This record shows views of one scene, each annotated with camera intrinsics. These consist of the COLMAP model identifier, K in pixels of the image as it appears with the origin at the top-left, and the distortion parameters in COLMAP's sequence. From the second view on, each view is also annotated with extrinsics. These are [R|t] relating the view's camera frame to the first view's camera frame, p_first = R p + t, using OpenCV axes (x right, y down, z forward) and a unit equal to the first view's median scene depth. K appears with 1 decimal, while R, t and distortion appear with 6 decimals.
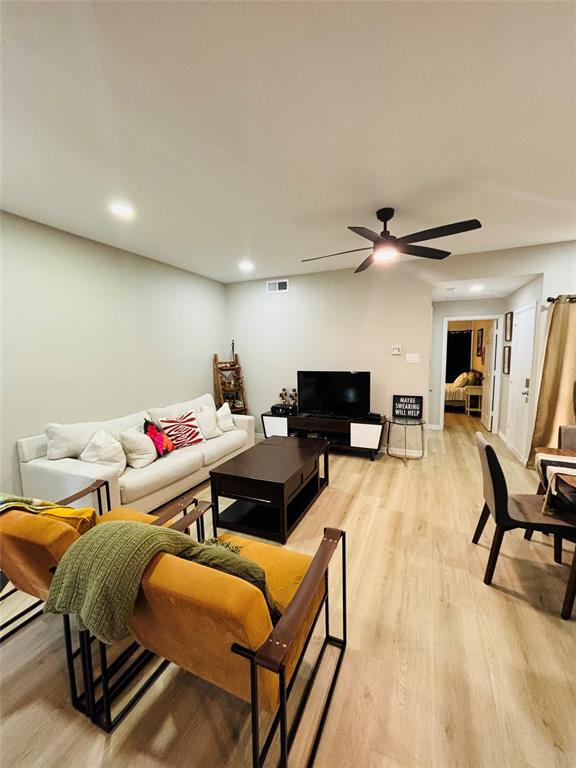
lens RADIAL K [[308.8, 0, 288.0], [0, 308.8, 384.0], [0, 0, 1]] dist [-0.018457, 0.000057]
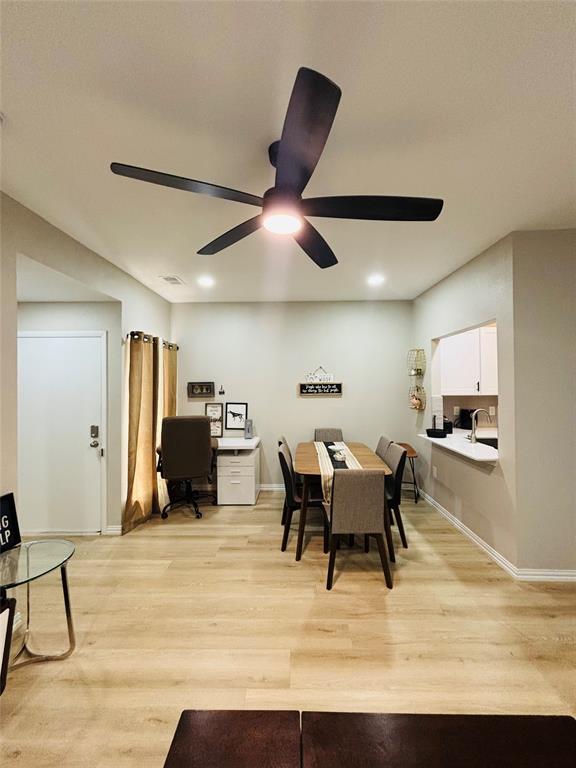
lens RADIAL K [[309.9, 0, 288.0], [0, 309.9, 384.0], [0, 0, 1]] dist [-0.001079, 0.000098]
pose [[-0.391567, 0.018314, 0.919967, -0.114500], [0.104946, 0.994167, 0.024878, -0.073530], [-0.914145, 0.106288, -0.391205, 0.664509]]
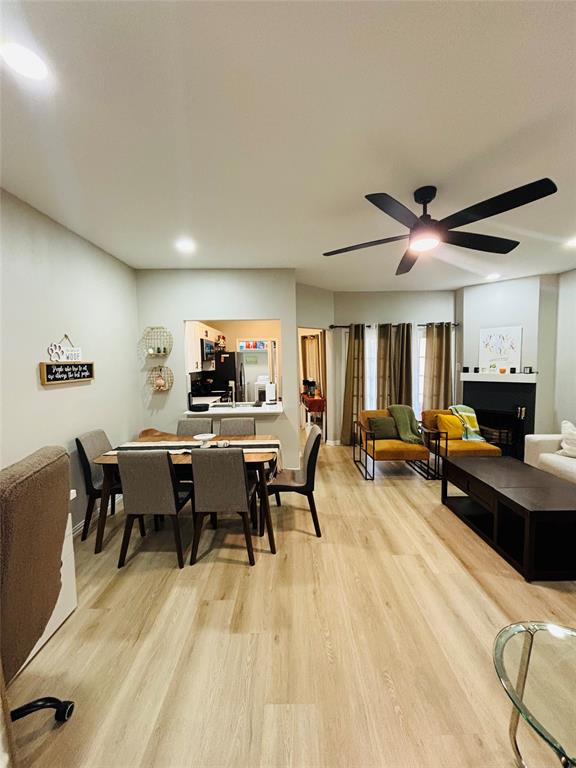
lens RADIAL K [[309.9, 0, 288.0], [0, 309.9, 384.0], [0, 0, 1]] dist [-0.001079, 0.000098]
pose [[-0.911838, 0.057847, -0.406455, 0.532623], [-0.011740, 0.985945, 0.166659, -0.101710], [0.410382, 0.156738, -0.898343, 0.877180]]
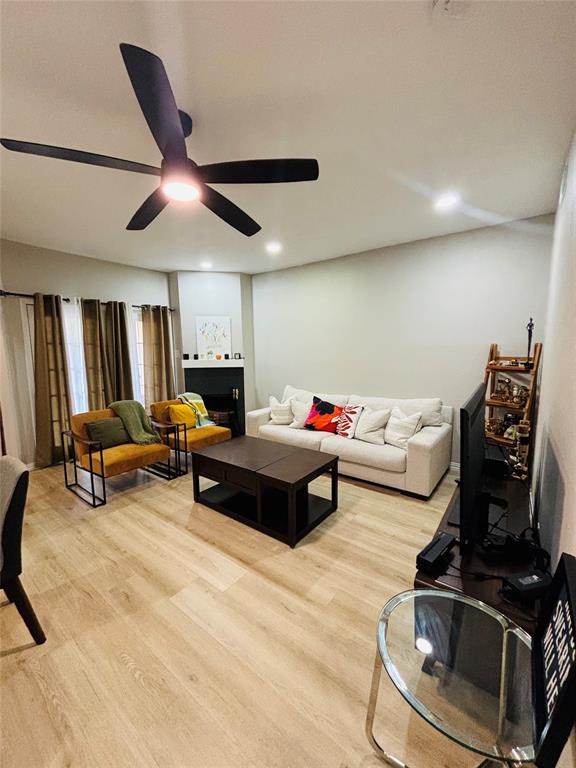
lens RADIAL K [[309.9, 0, 288.0], [0, 309.9, 384.0], [0, 0, 1]] dist [-0.001079, 0.000098]
pose [[-0.224590, 0.132945, -0.965342, 0.494370], [-0.081527, 0.984613, 0.154567, -0.080703], [0.971037, 0.113415, -0.210296, 0.740386]]
